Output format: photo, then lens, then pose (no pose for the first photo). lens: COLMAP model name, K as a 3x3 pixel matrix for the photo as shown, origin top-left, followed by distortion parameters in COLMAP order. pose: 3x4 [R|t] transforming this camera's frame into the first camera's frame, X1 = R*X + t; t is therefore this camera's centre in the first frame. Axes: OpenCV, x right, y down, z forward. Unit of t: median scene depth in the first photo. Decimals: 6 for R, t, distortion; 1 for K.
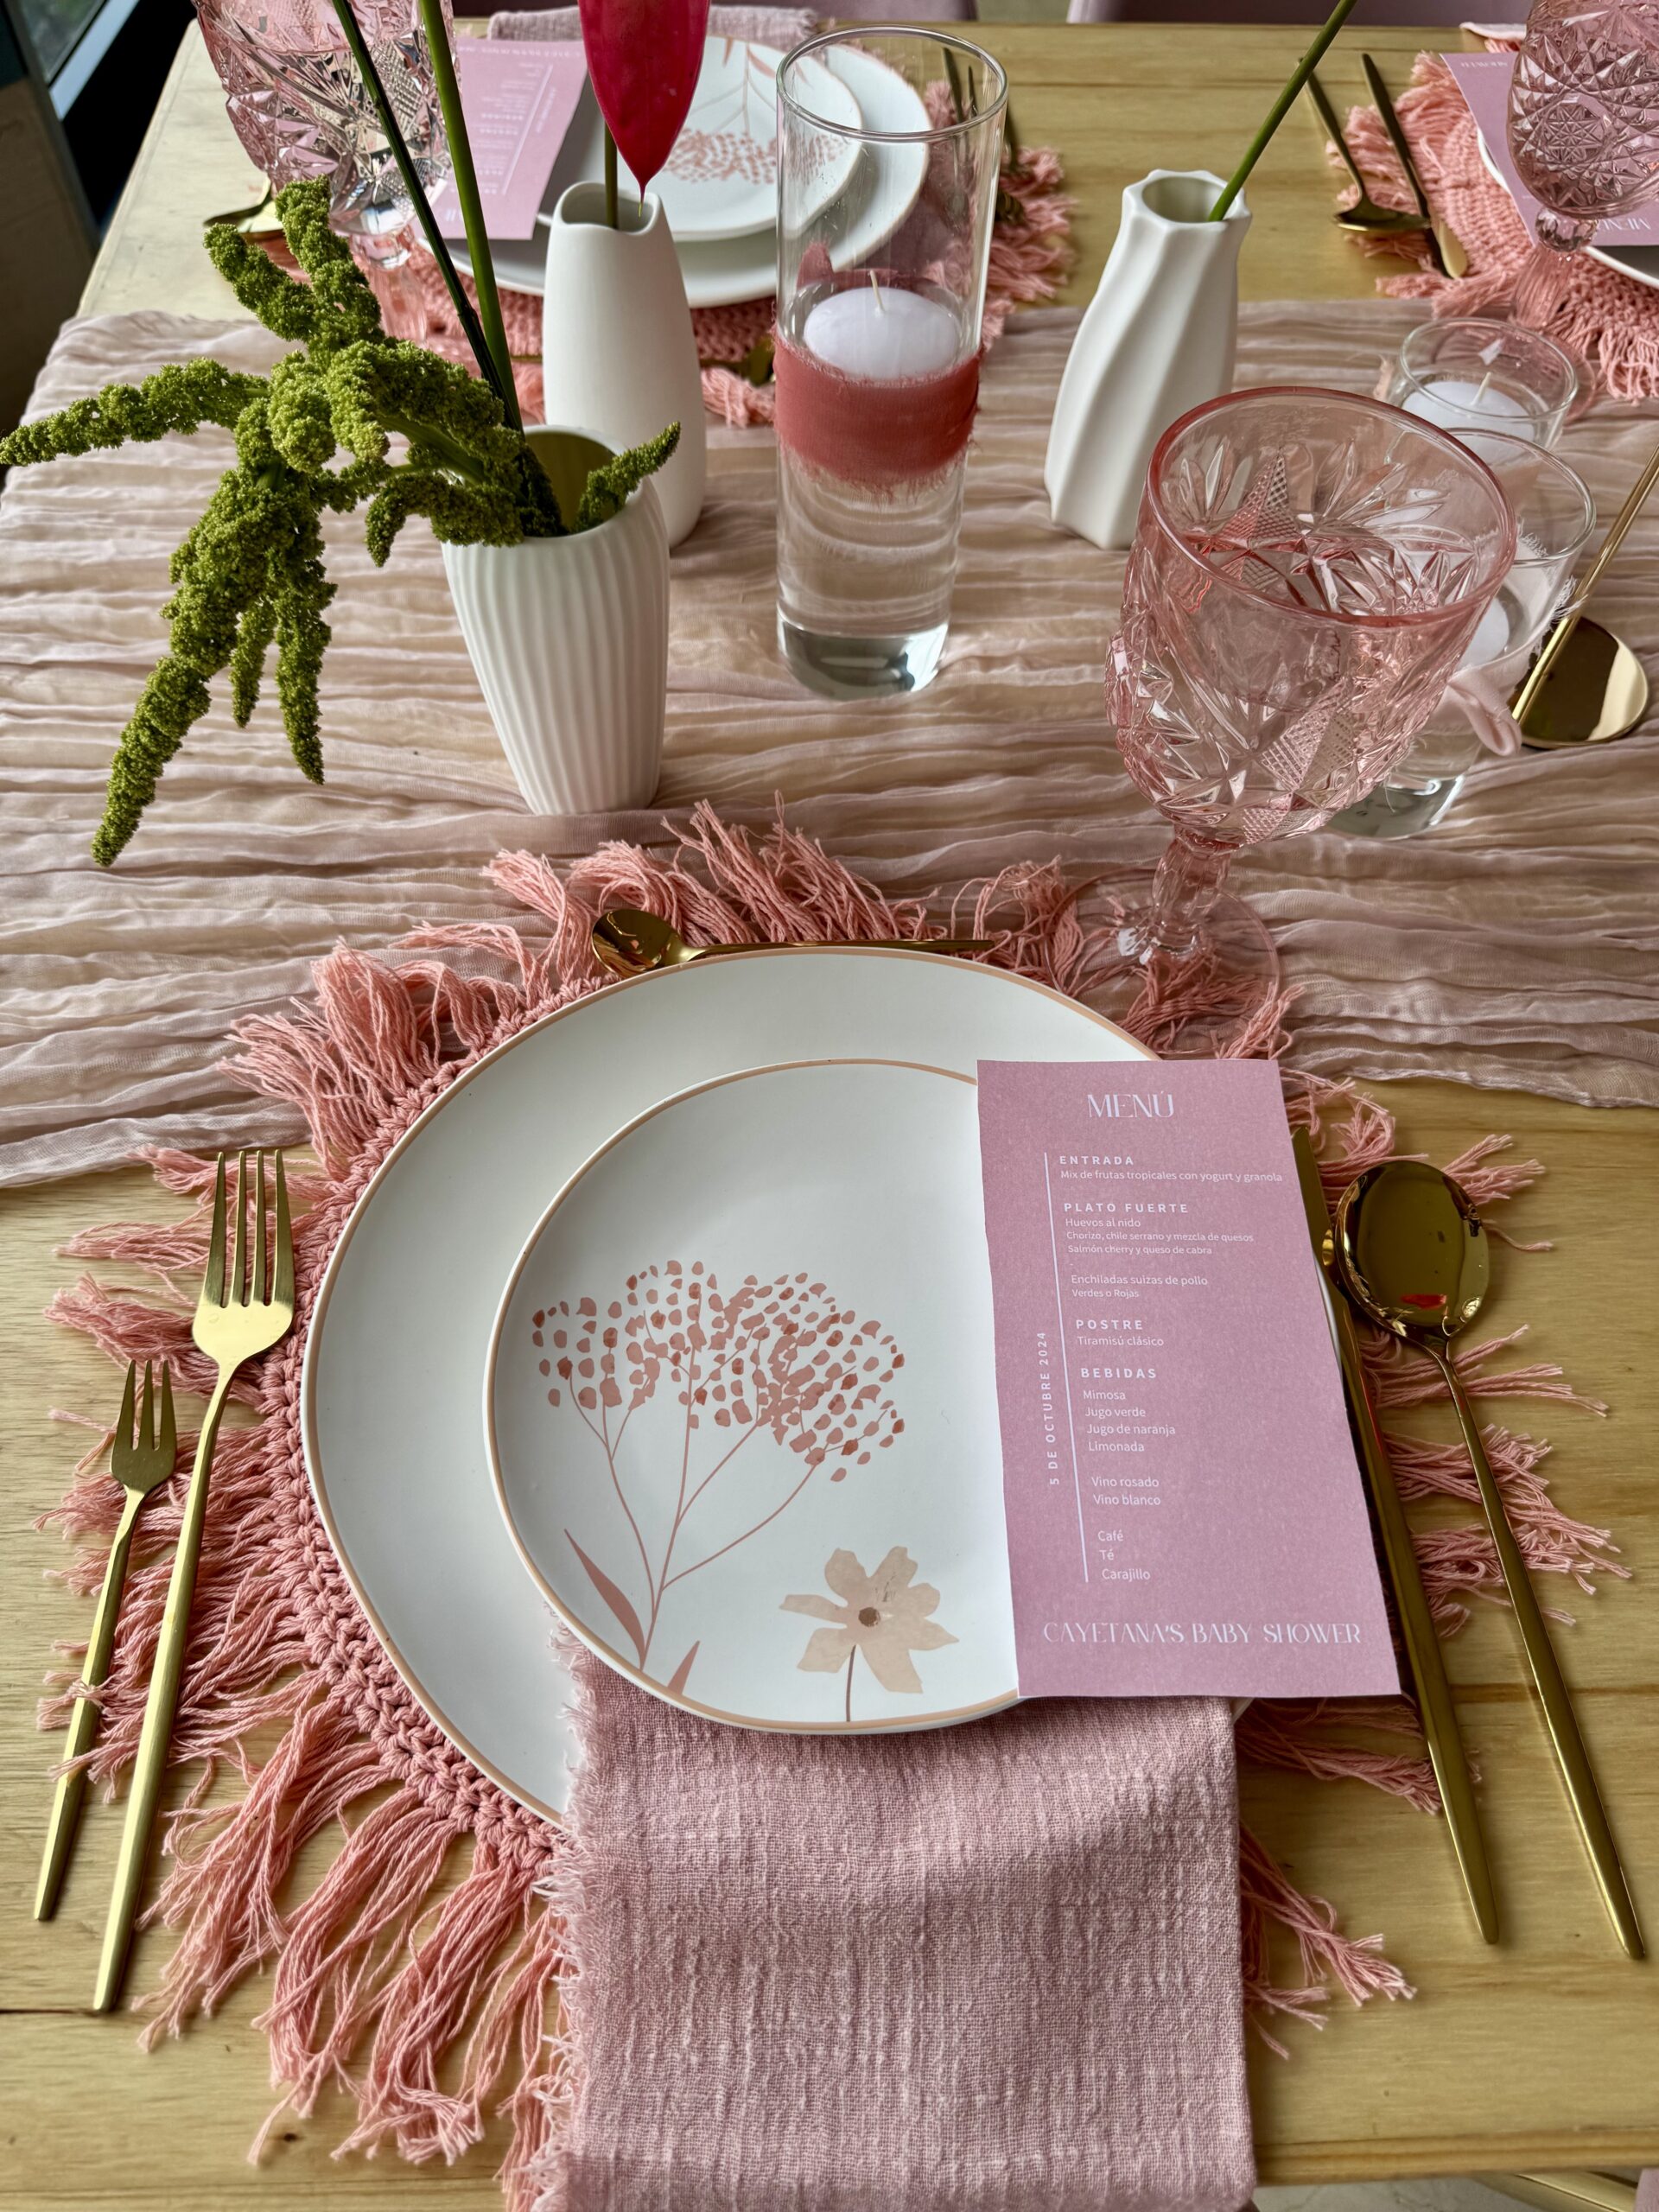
lens RADIAL K [[1586.4, 0, 829.5], [0, 1586.4, 1106.0], [0, 0, 1]] dist [0.077212, -0.089770]
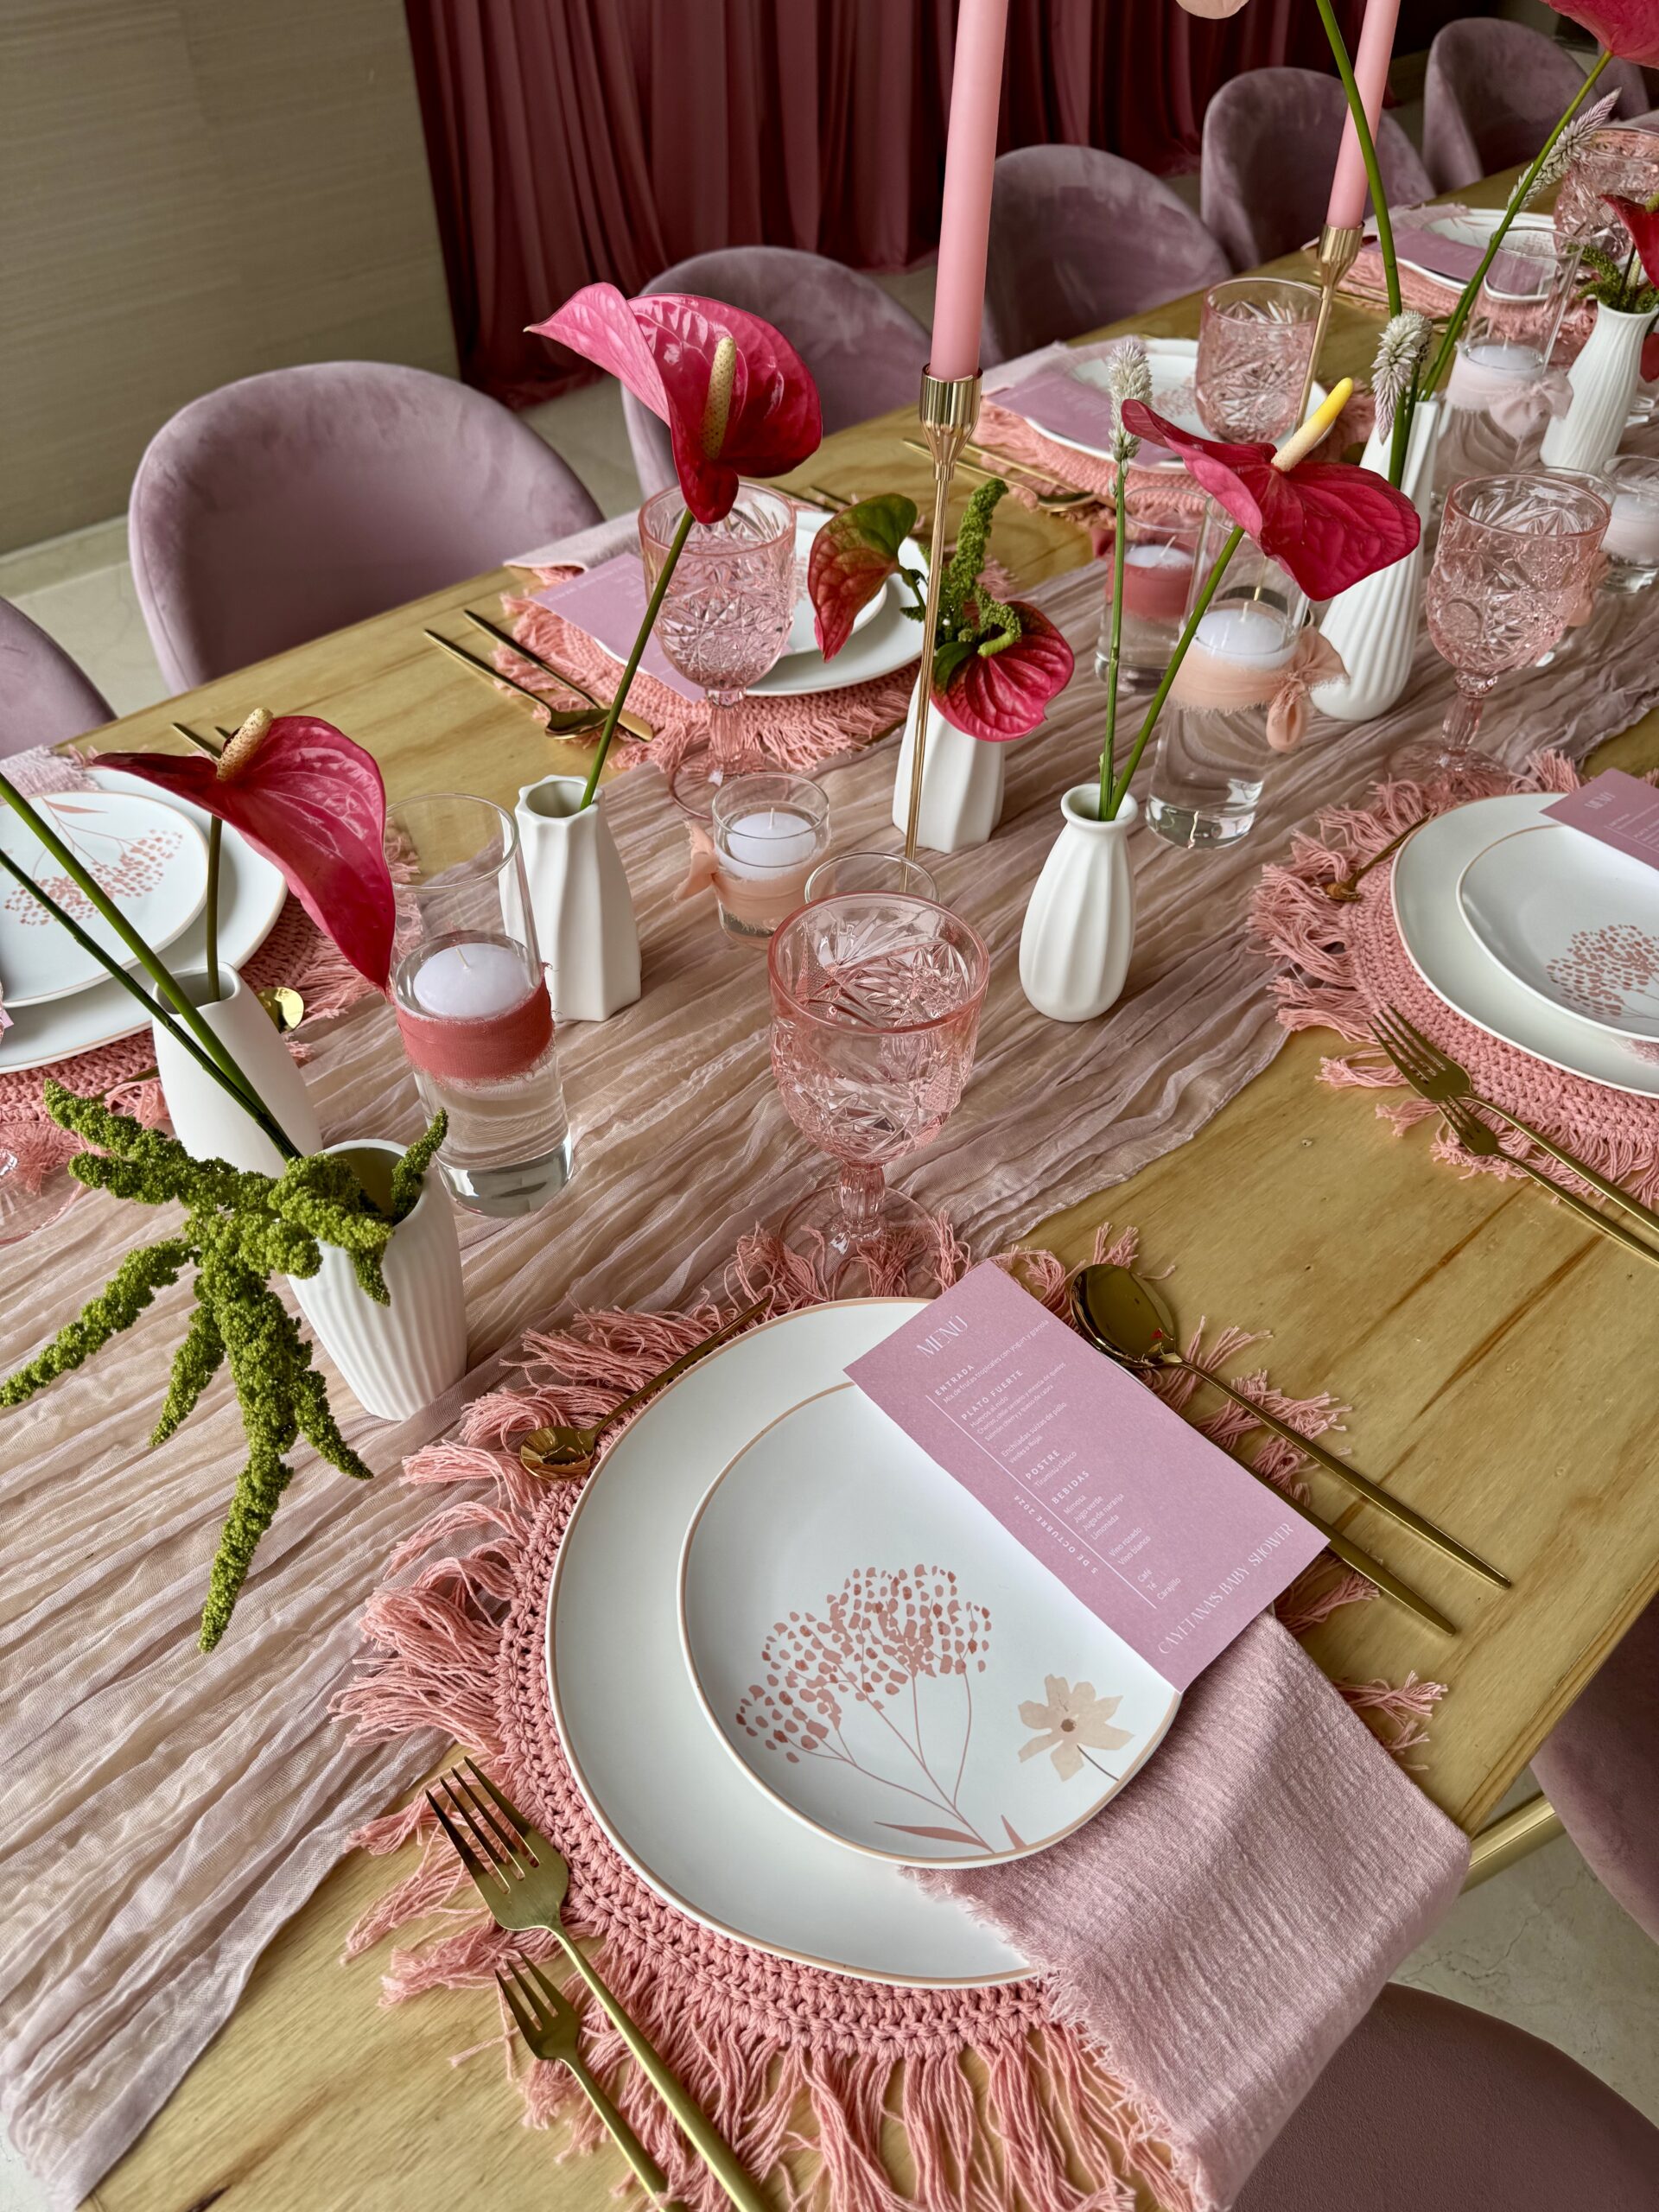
lens RADIAL K [[1543.4, 0, 829.5], [0, 1543.4, 1106.0], [0, 0, 1]] dist [0.025645, 0.006488]
pose [[0.759847, -0.492236, 0.424660, -0.442438], [0.562944, 0.824914, -0.051096, -0.186721], [-0.325157, 0.277885, 0.903910, -0.346580]]
